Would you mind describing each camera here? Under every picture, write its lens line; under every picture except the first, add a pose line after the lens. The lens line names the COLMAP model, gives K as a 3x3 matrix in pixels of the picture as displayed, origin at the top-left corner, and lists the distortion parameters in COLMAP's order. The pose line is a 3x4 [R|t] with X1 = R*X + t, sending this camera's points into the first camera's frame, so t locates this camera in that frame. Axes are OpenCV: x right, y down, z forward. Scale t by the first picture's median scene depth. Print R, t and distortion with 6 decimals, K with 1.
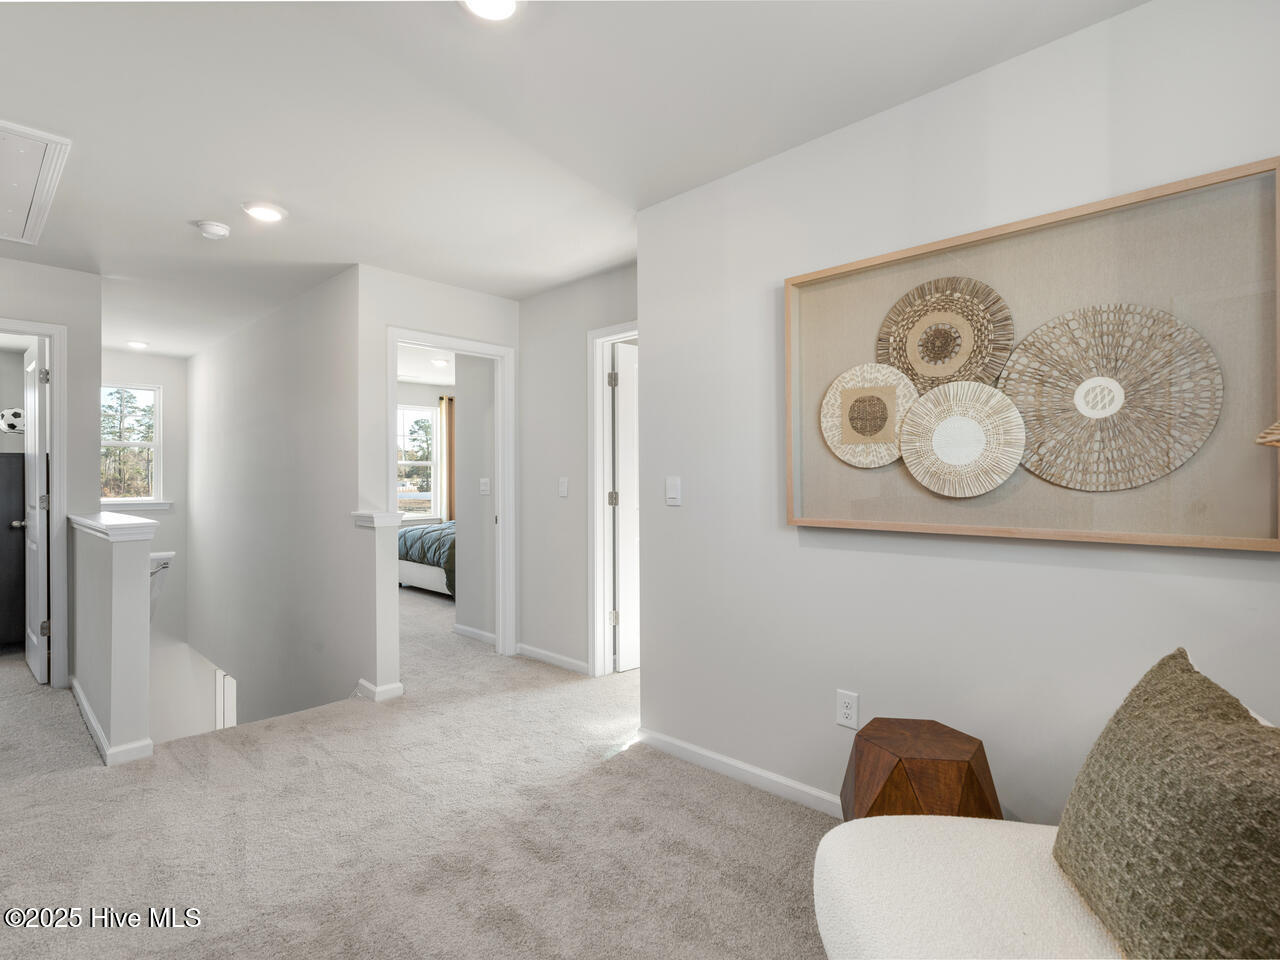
lens RADIAL K [[648.3, 0, 639.9], [0, 648.3, 474.8], [0, 0, 1]] dist [0.000848, 0.000404]
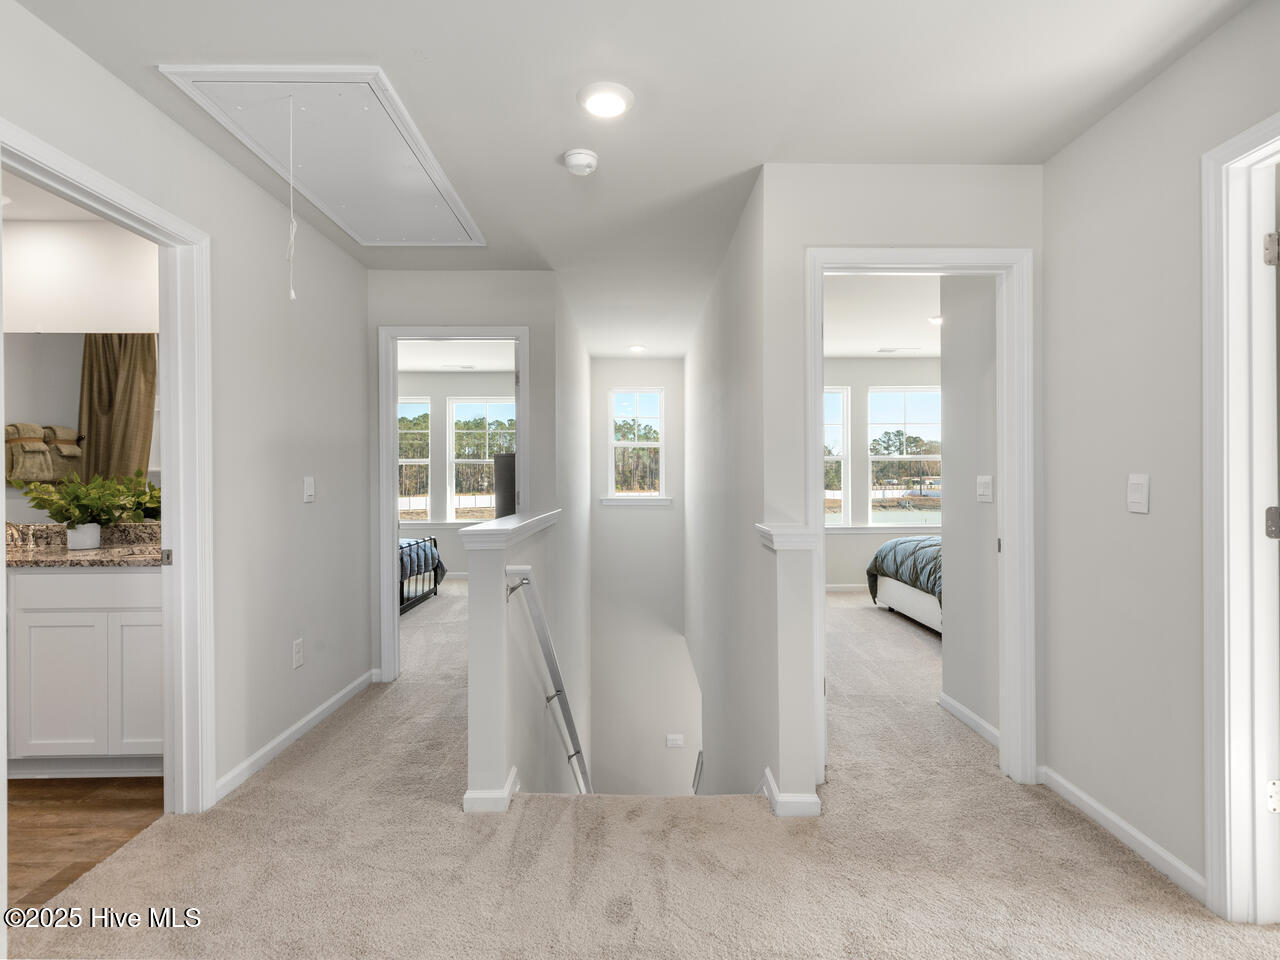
lens RADIAL K [[648.3, 0, 639.9], [0, 648.3, 474.8], [0, 0, 1]] dist [0.000848, 0.000404]
pose [[0.702531, -0.000872, -0.711653, -0.034076], [0.003703, 0.999990, 0.002430, 0.002313], [0.711644, -0.004343, 0.702527, 0.396979]]
